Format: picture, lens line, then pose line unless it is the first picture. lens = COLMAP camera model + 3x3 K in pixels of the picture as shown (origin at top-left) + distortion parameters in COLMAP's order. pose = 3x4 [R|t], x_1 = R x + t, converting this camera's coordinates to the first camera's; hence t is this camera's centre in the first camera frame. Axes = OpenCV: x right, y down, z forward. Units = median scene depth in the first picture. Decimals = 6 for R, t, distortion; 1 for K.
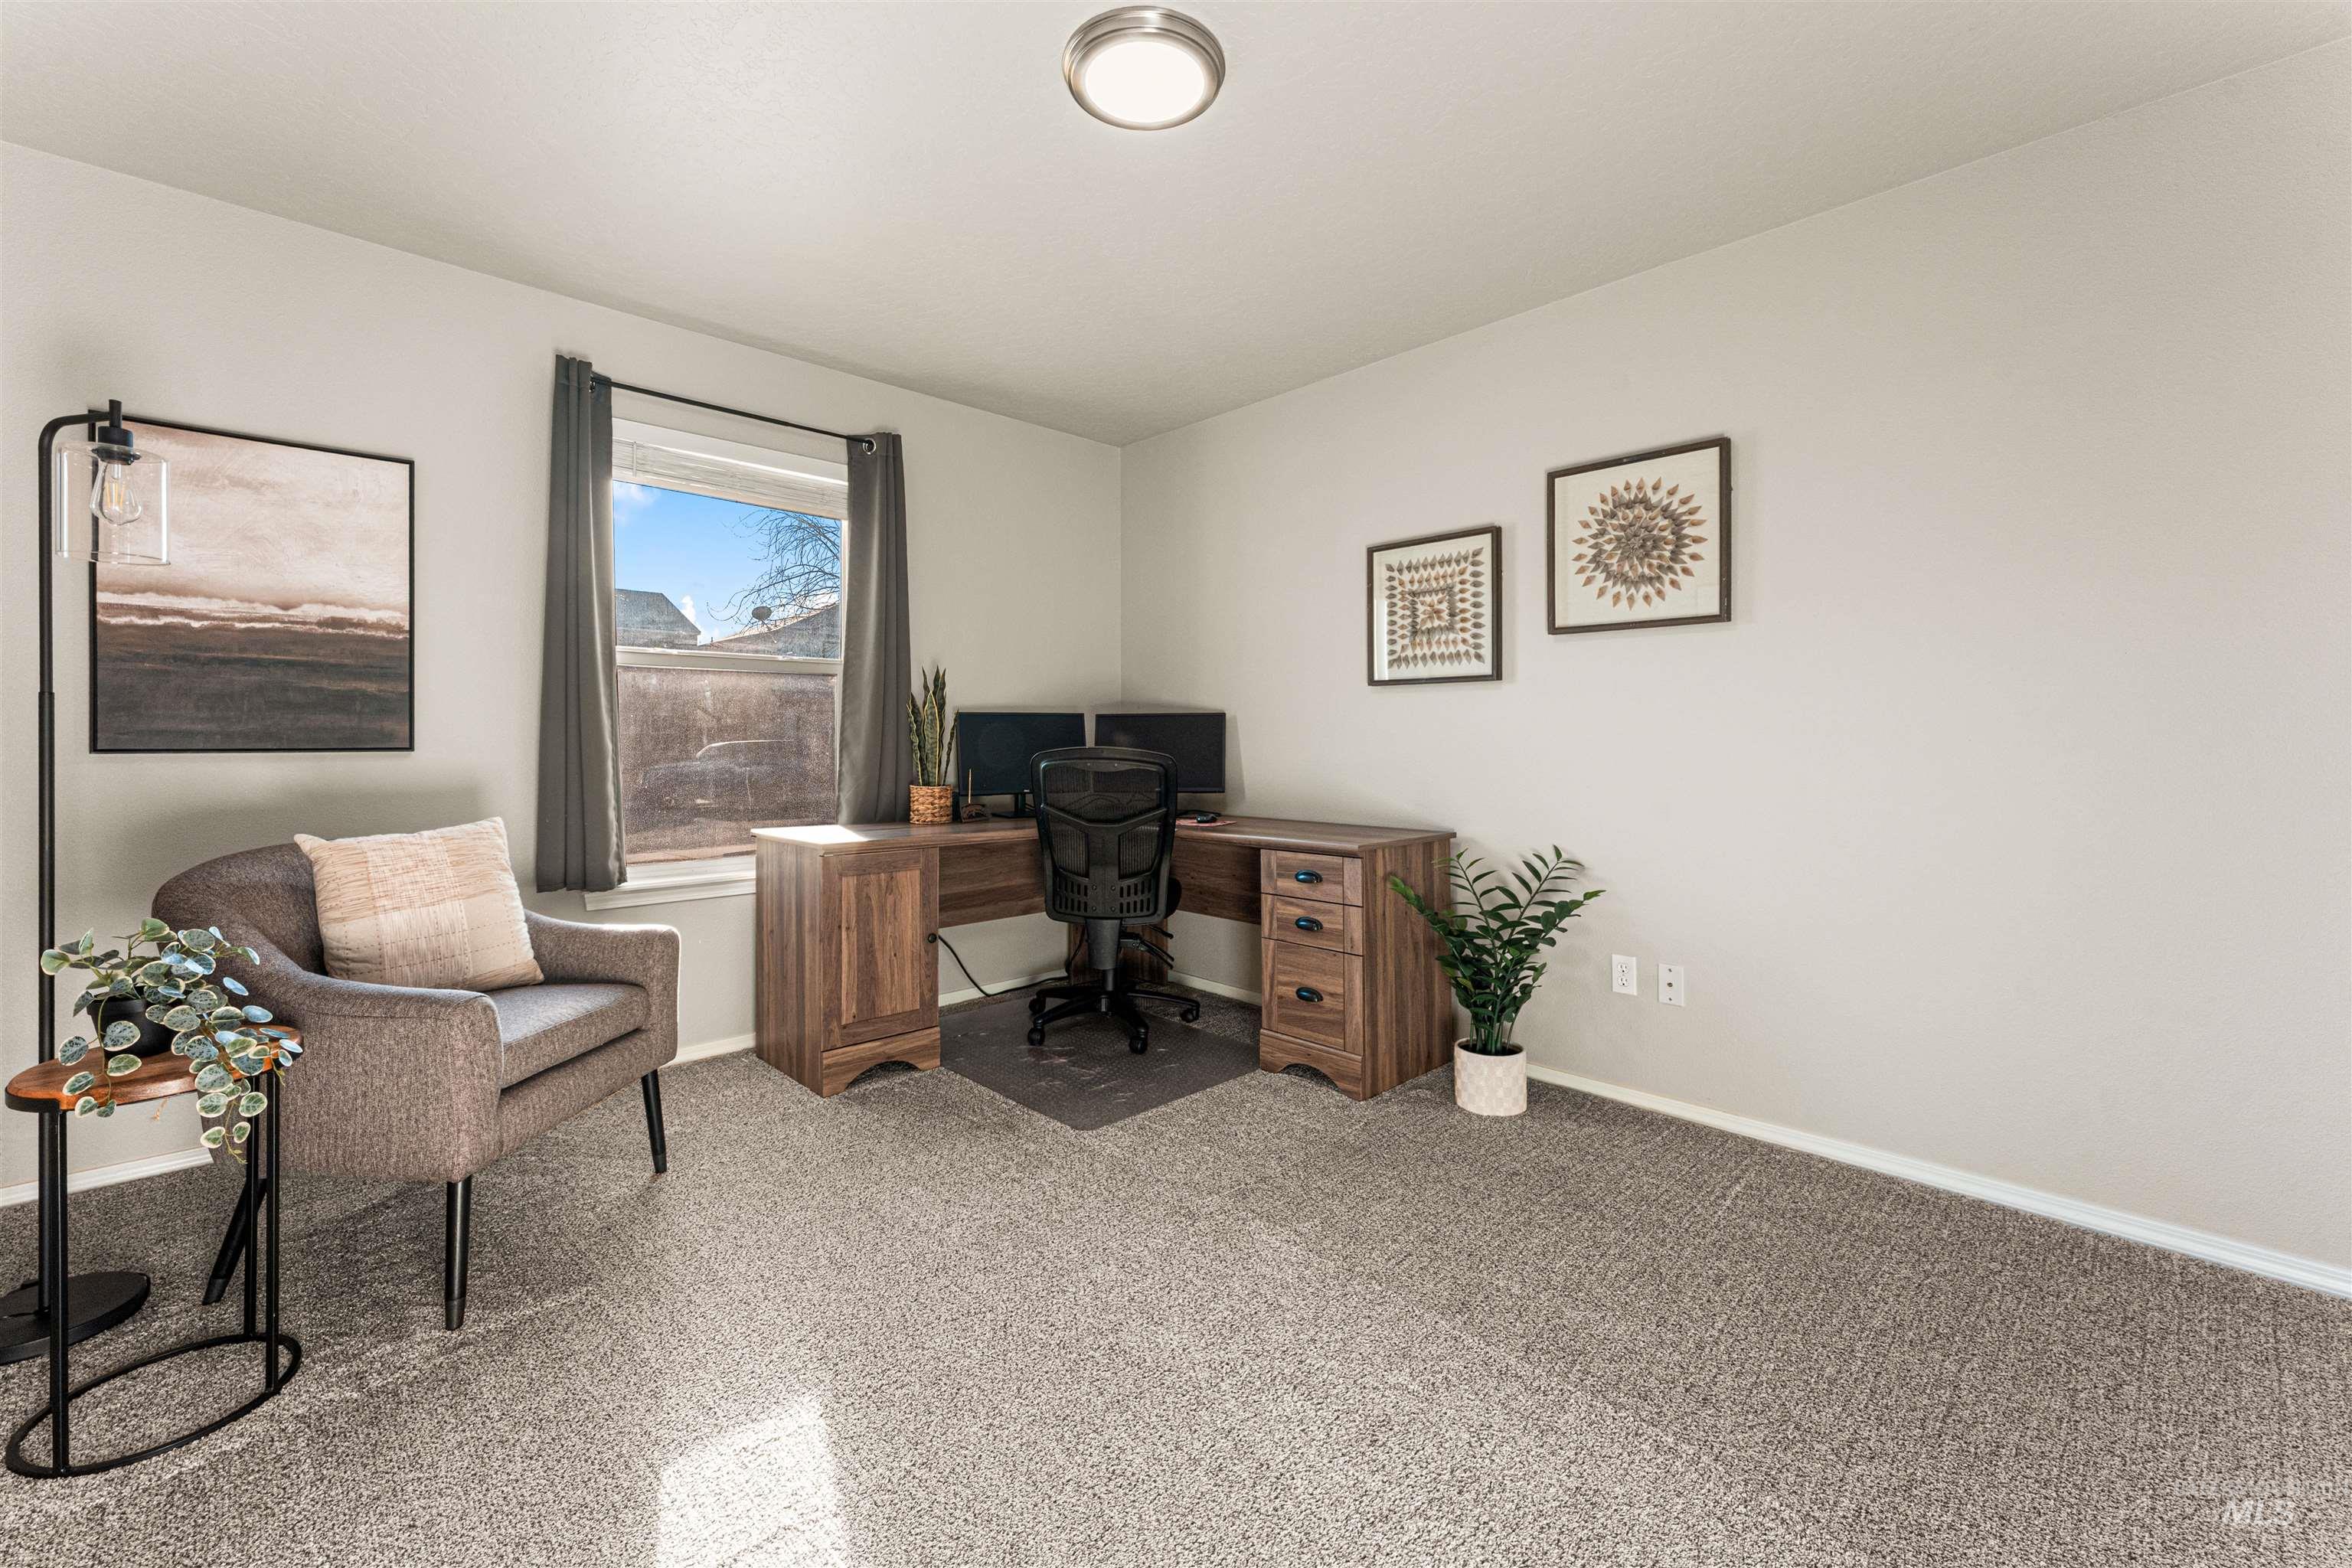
lens RADIAL K [[957.5, 0, 1176.2], [0, 957.5, 734.2], [0, 0, 1]] dist [0.000985, -0.000623]
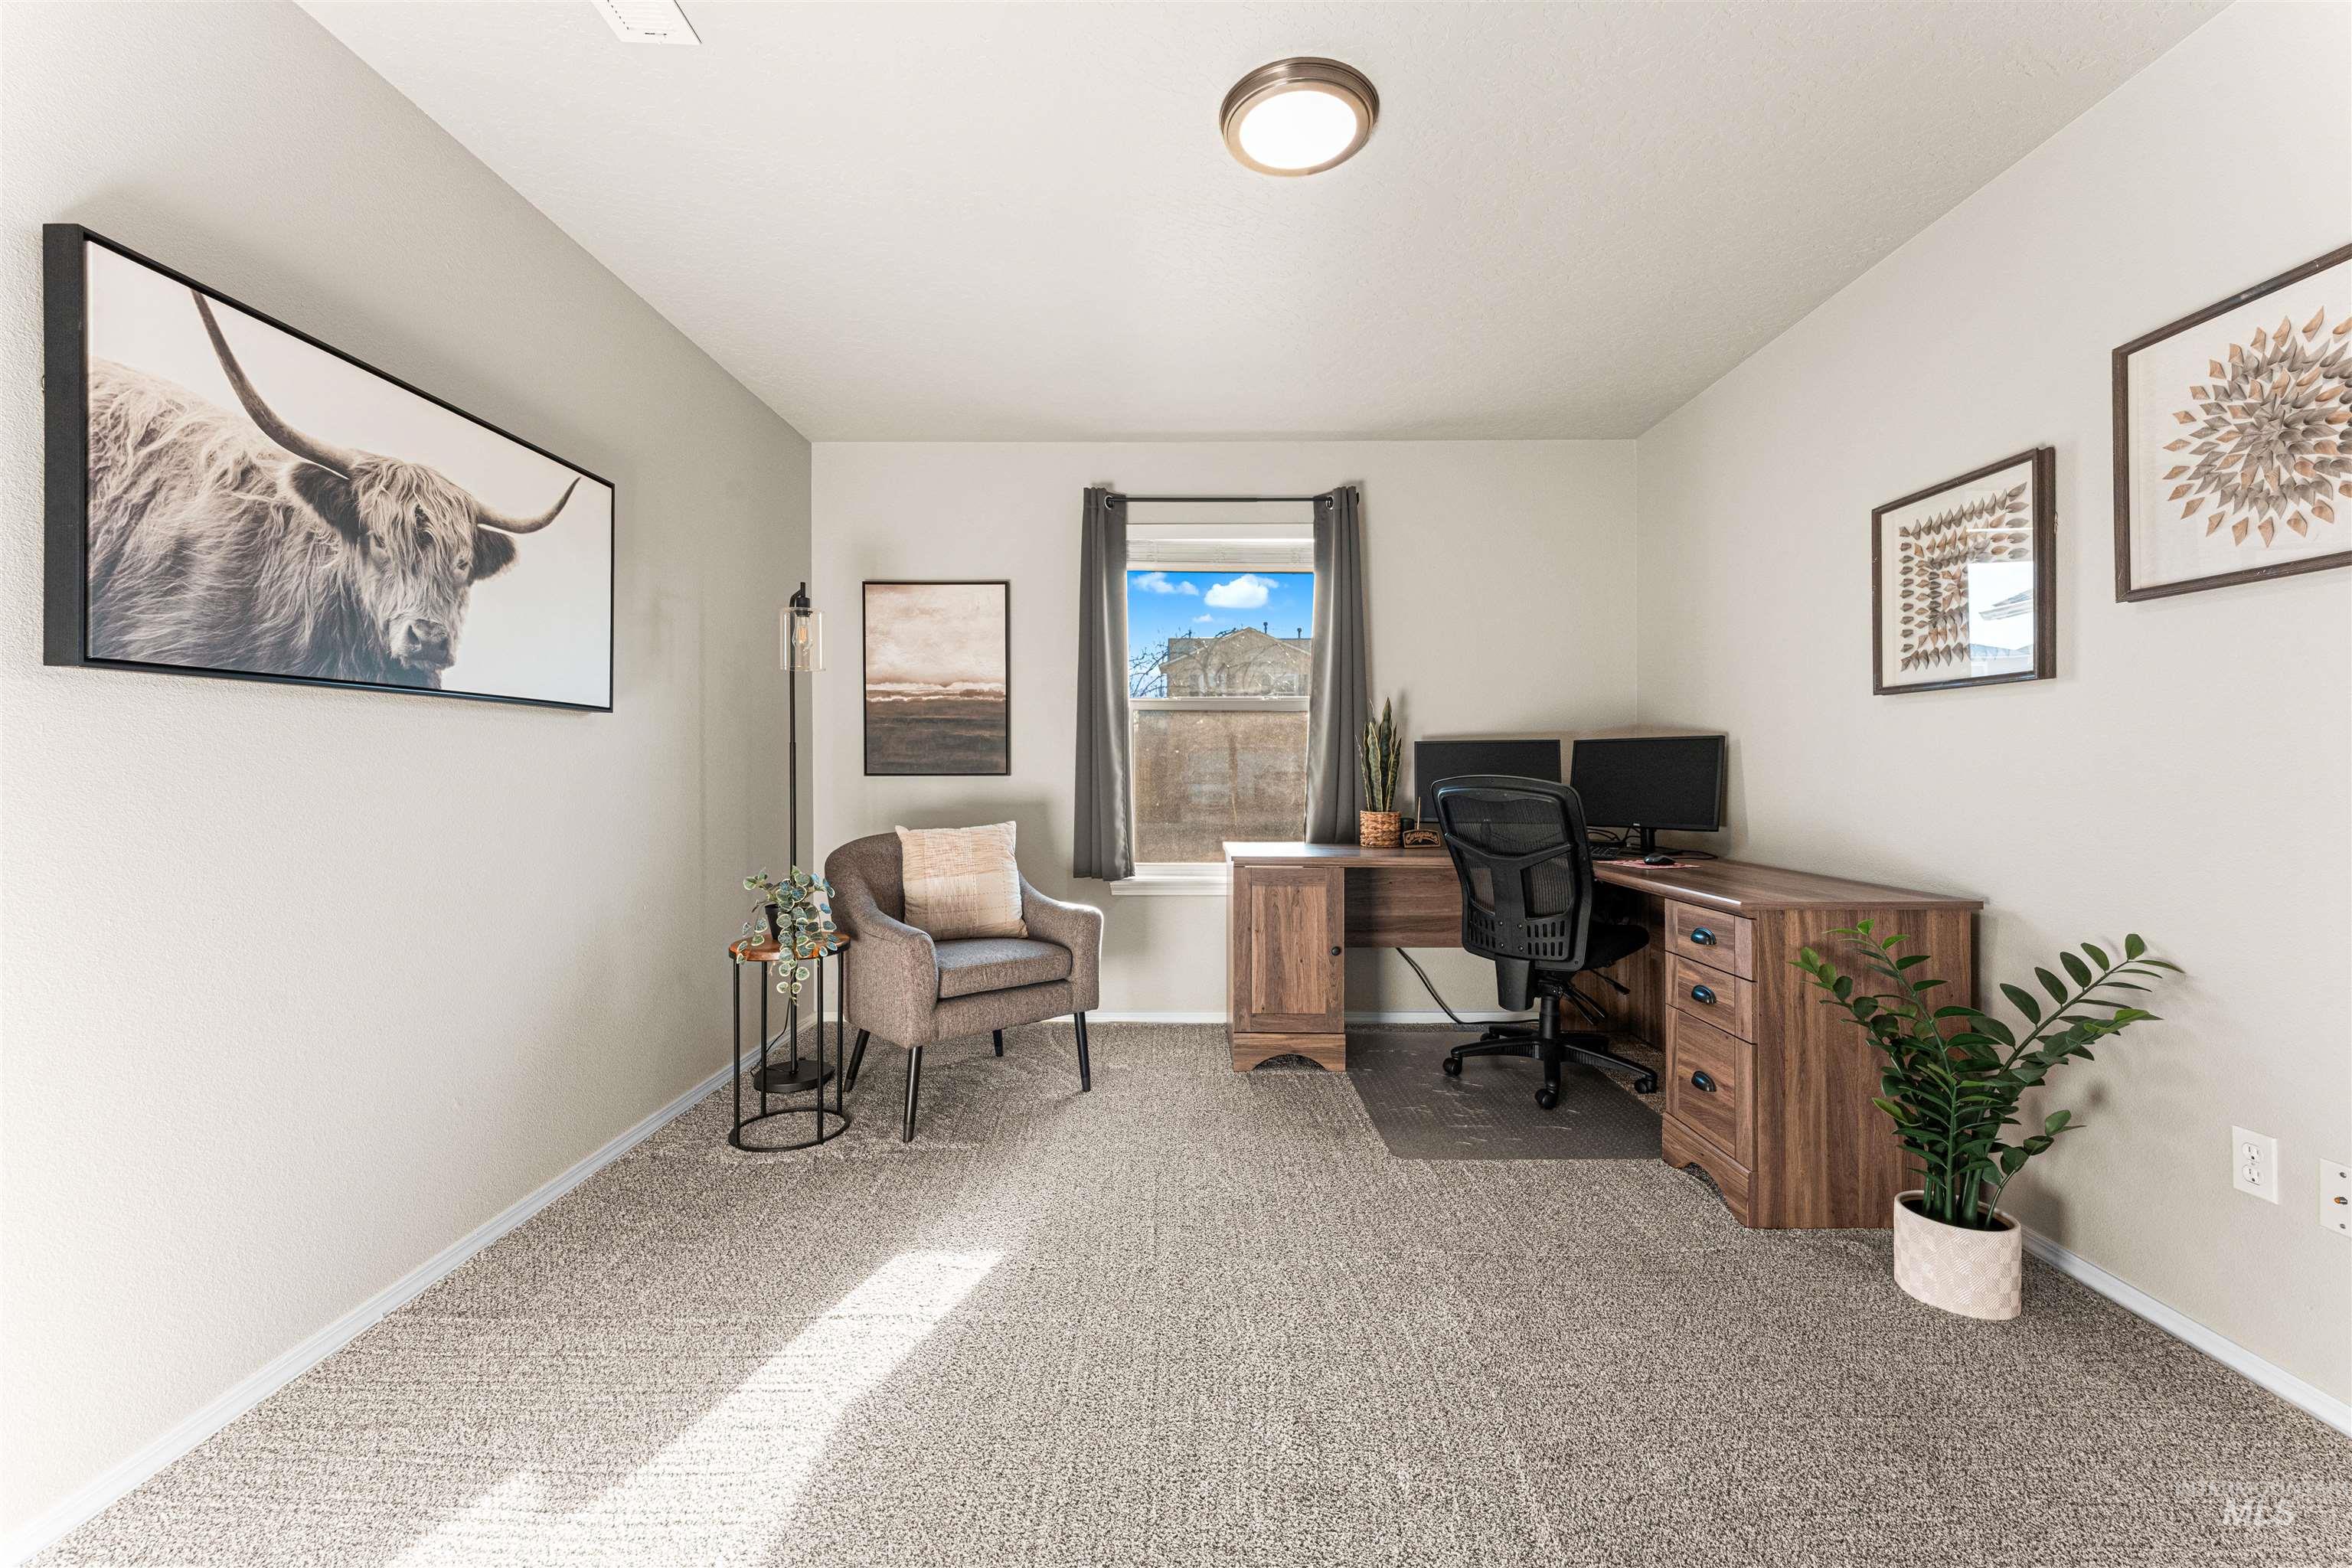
lens RADIAL K [[945.6, 0, 1180.0], [0, 945.6, 760.1], [0, 0, 1]] dist [0.001062, -0.000659]
pose [[0.718833, -0.006322, -0.695154, 0.384818], [0.004383, 0.999980, -0.004562, 0.001172], [0.695169, 0.000233, 0.718846, 0.114626]]
